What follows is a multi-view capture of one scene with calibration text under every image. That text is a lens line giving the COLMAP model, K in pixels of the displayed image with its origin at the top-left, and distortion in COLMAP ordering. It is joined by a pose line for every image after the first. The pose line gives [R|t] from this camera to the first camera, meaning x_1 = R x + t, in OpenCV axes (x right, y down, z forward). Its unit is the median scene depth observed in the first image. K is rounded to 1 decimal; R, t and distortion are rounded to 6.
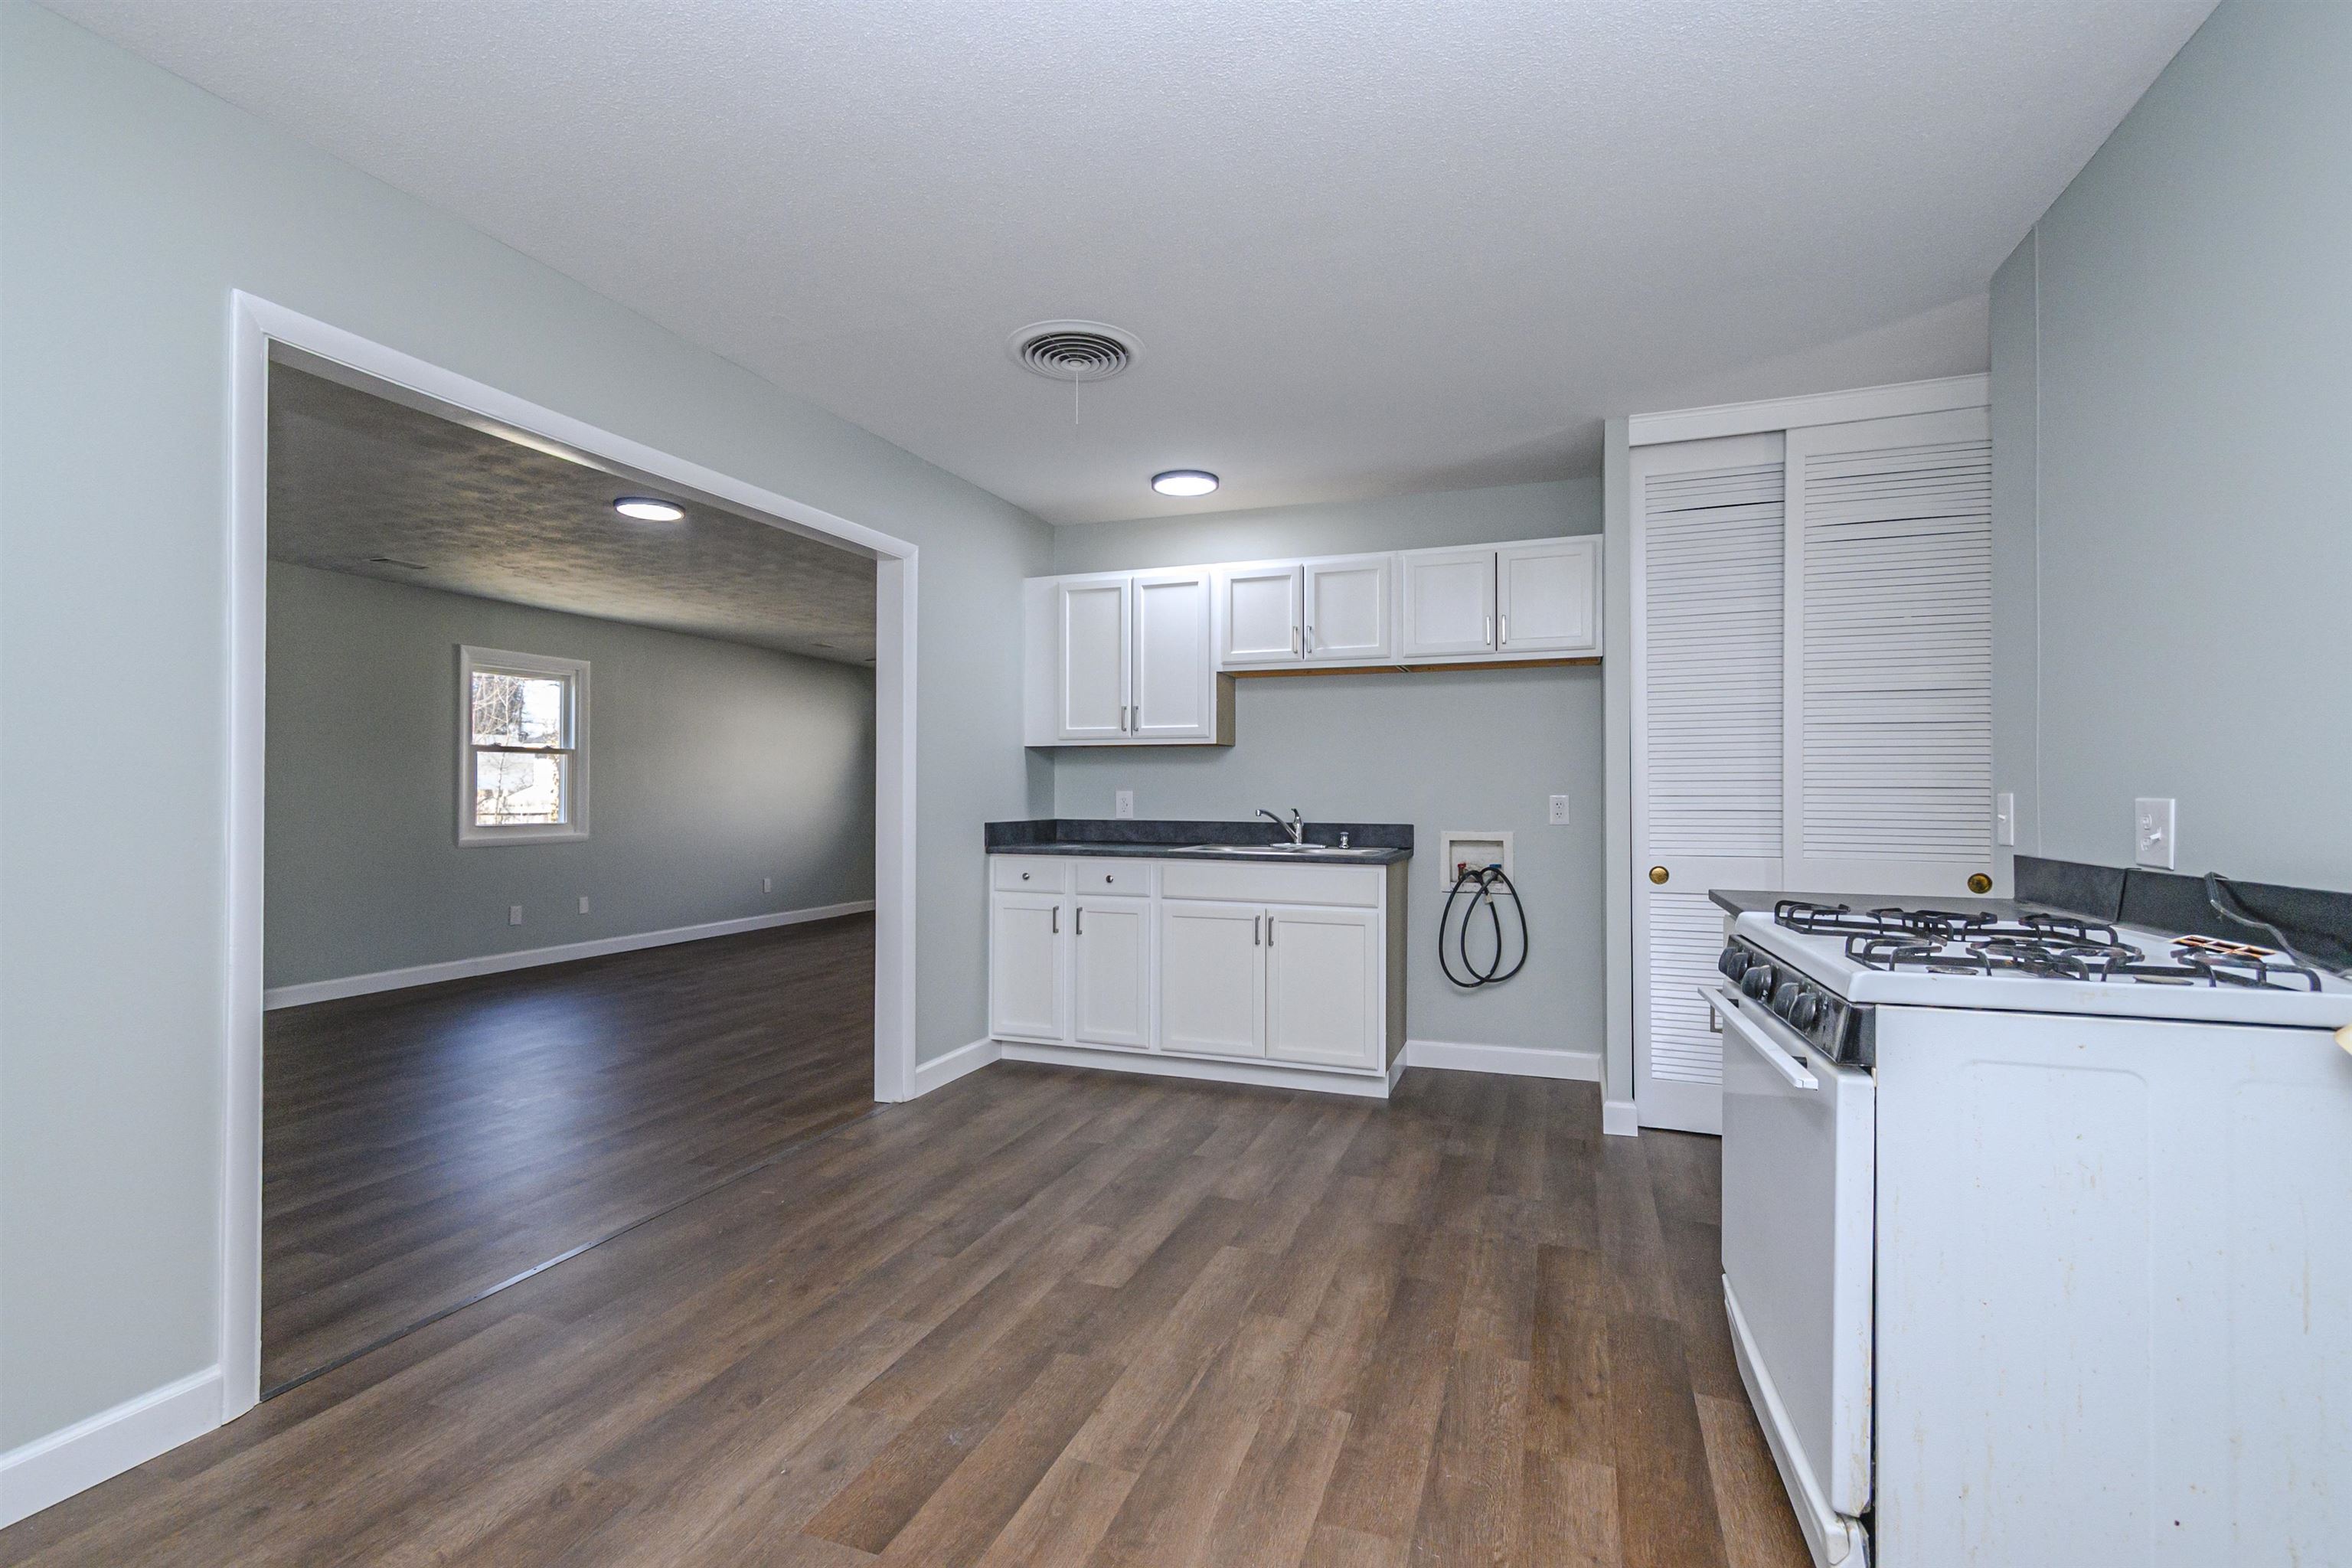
lens RADIAL K [[1062.3, 0, 1160.5], [0, 1062.3, 781.2], [0, 0, 1]] dist [0.013858, -0.004149]
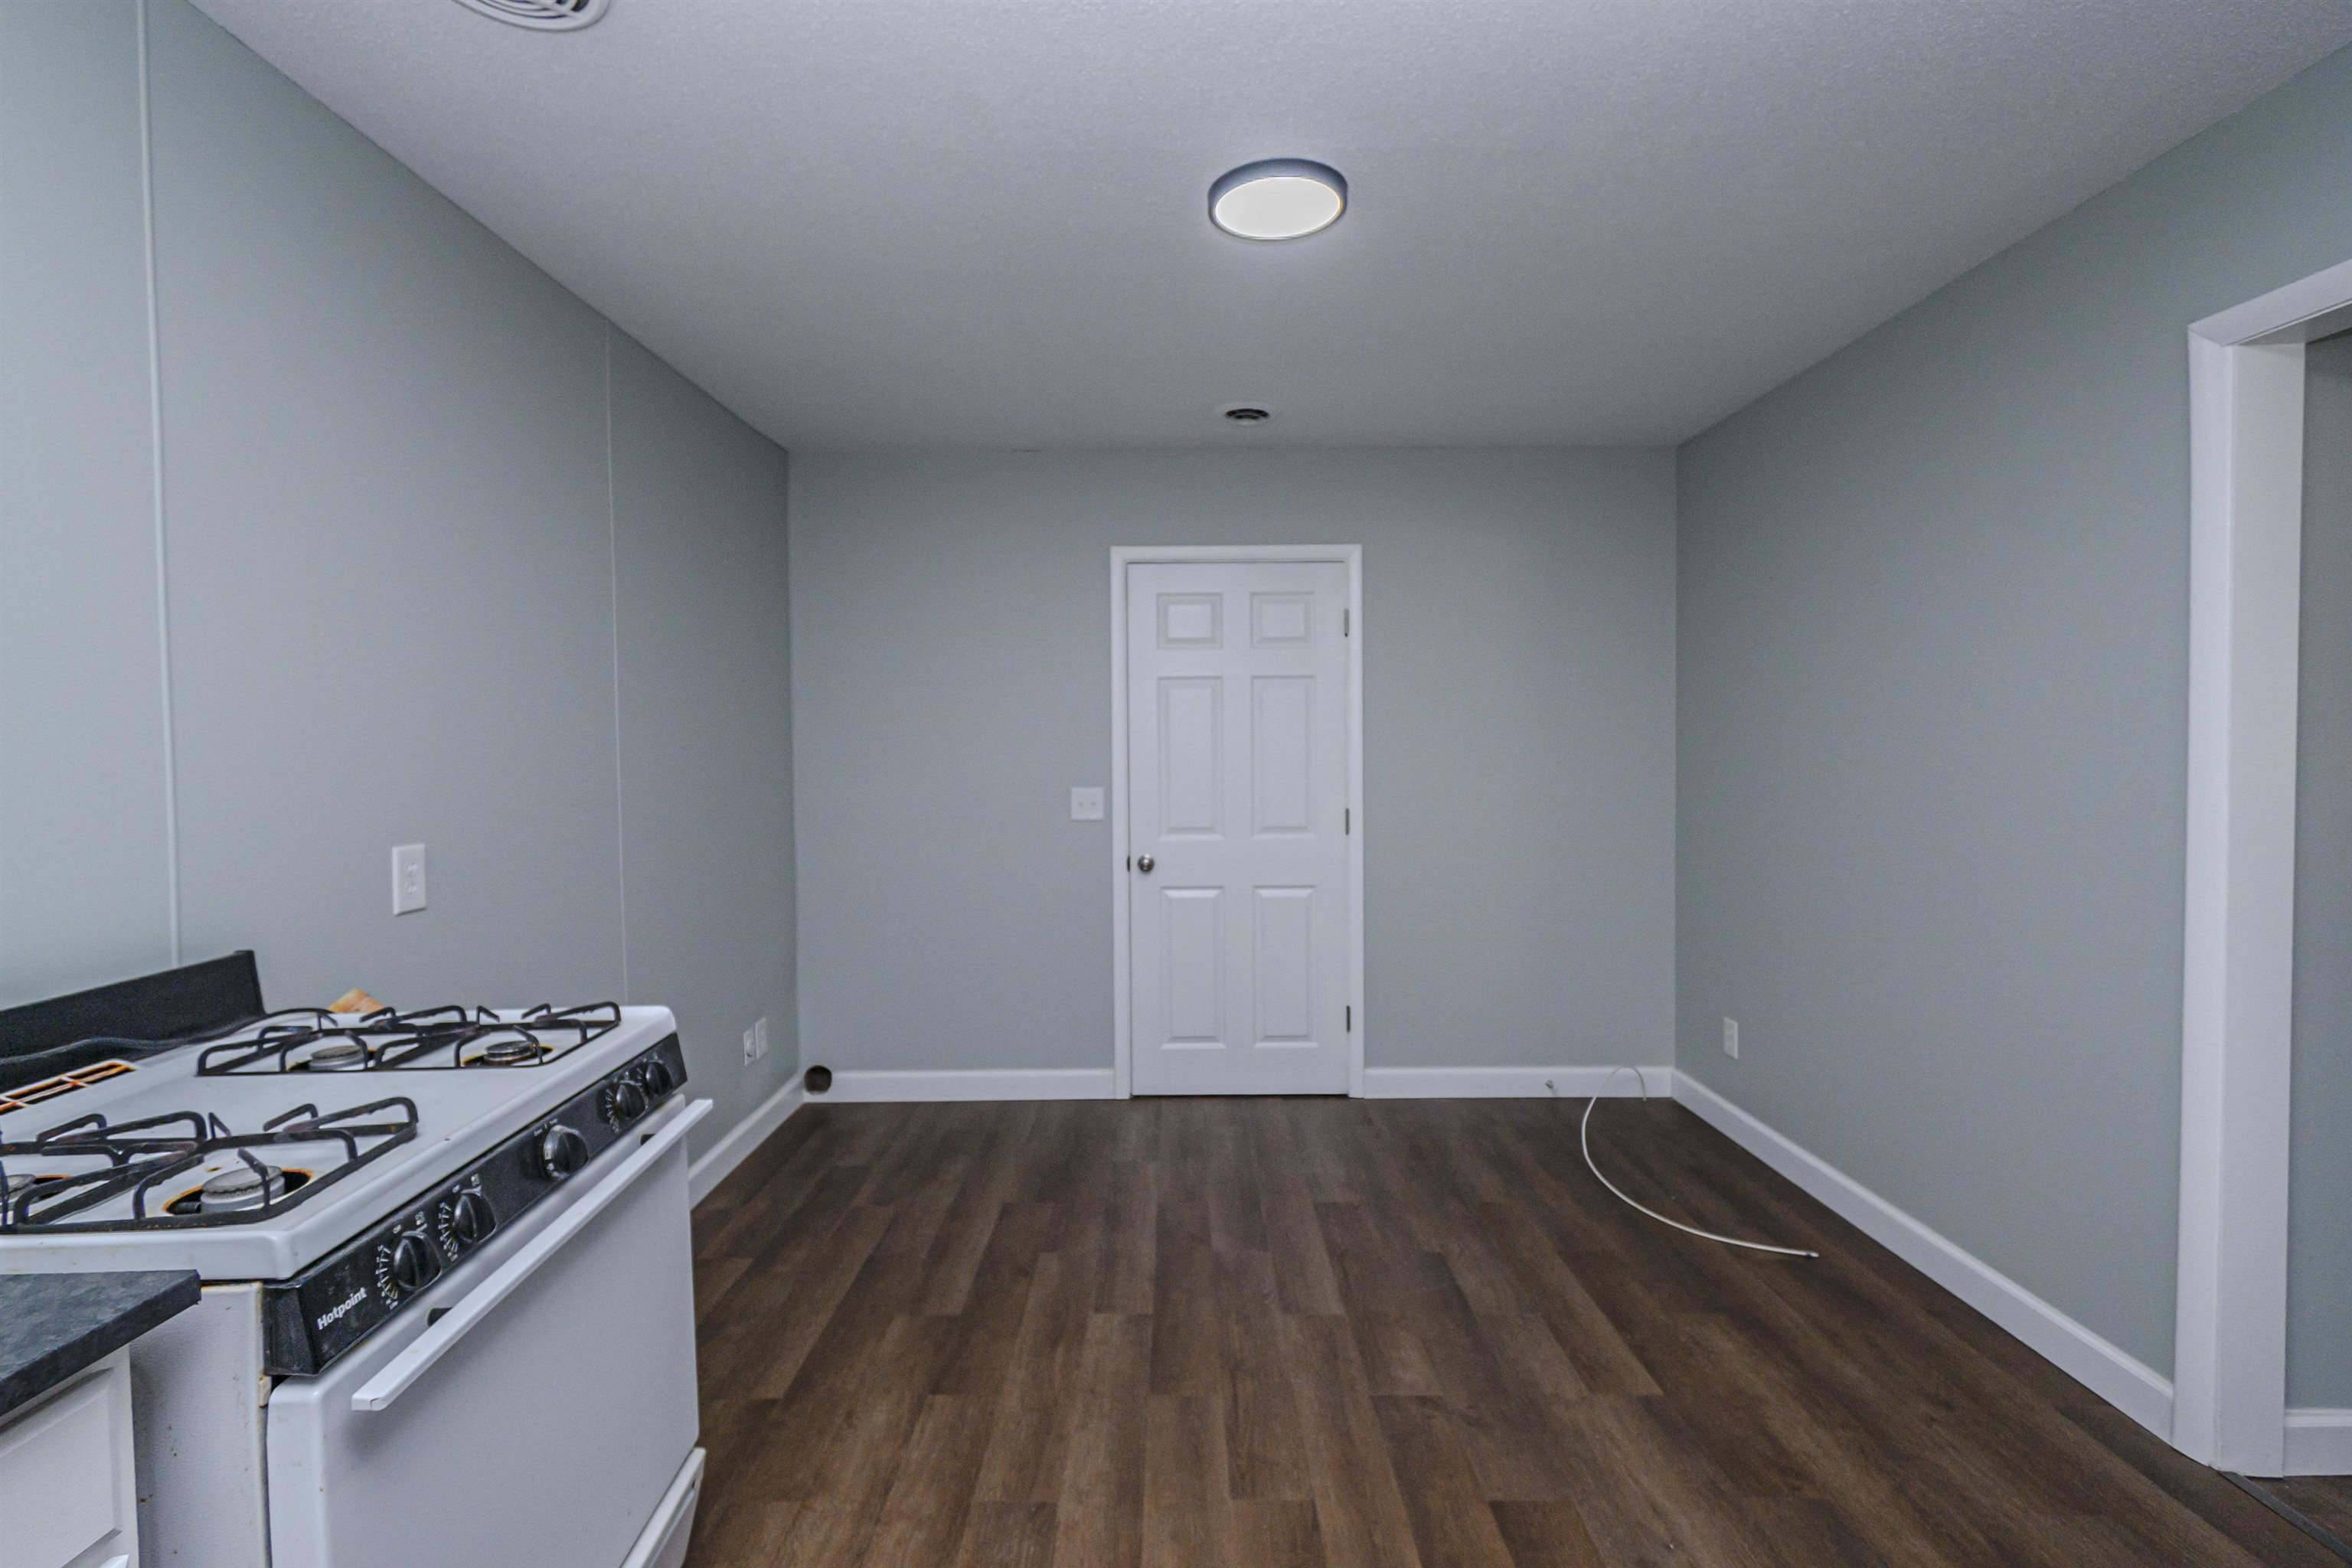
lens RADIAL K [[1062.3, 0, 1175.3], [0, 1062.3, 773.1], [0, 0, 1]] dist [0.013858, -0.004149]
pose [[-0.929702, 0.013232, -0.368076, 0.206910], [0.009263, 0.999878, 0.012548, -0.035702], [0.368197, 0.008256, -0.929711, 0.863739]]
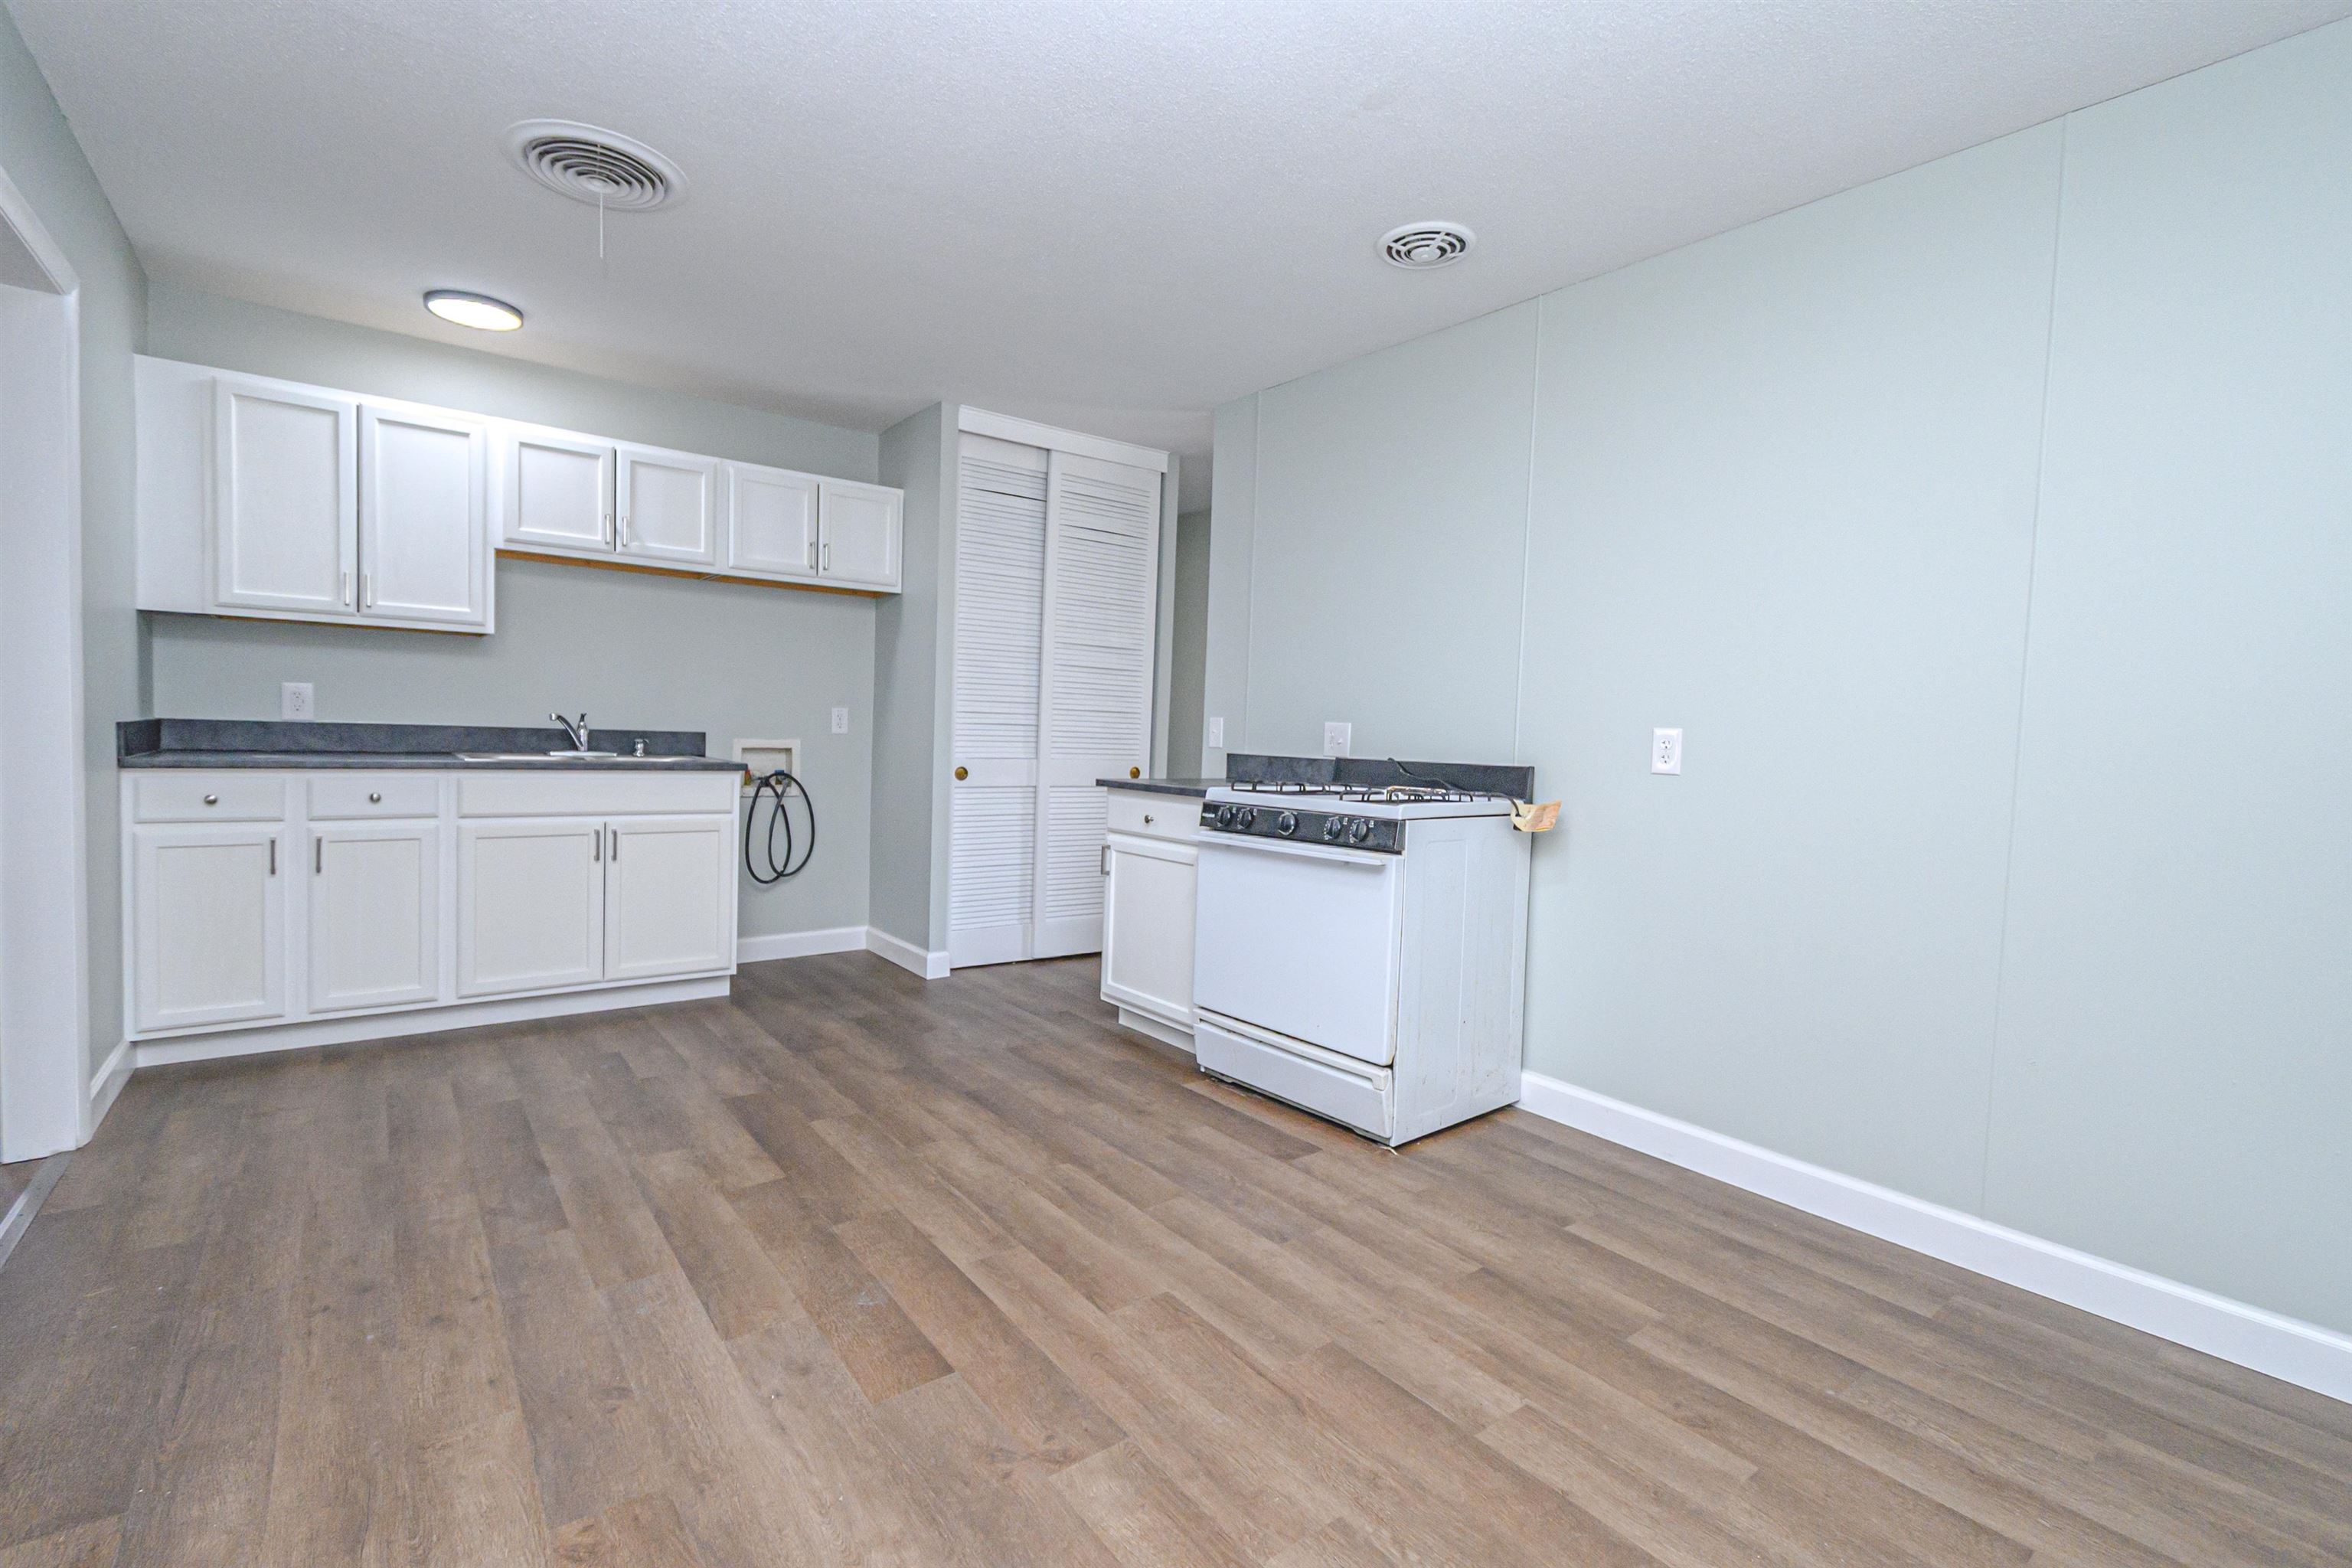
lens RADIAL K [[1062.3, 0, 1172.0], [0, 1062.3, 772.8], [0, 0, 1]] dist [0.013858, -0.004149]
pose [[0.520900, -0.020037, 0.853383, -0.484609], [-0.041665, 0.997936, 0.048863, 0.013973], [-0.852600, -0.061009, 0.518990, 0.116398]]
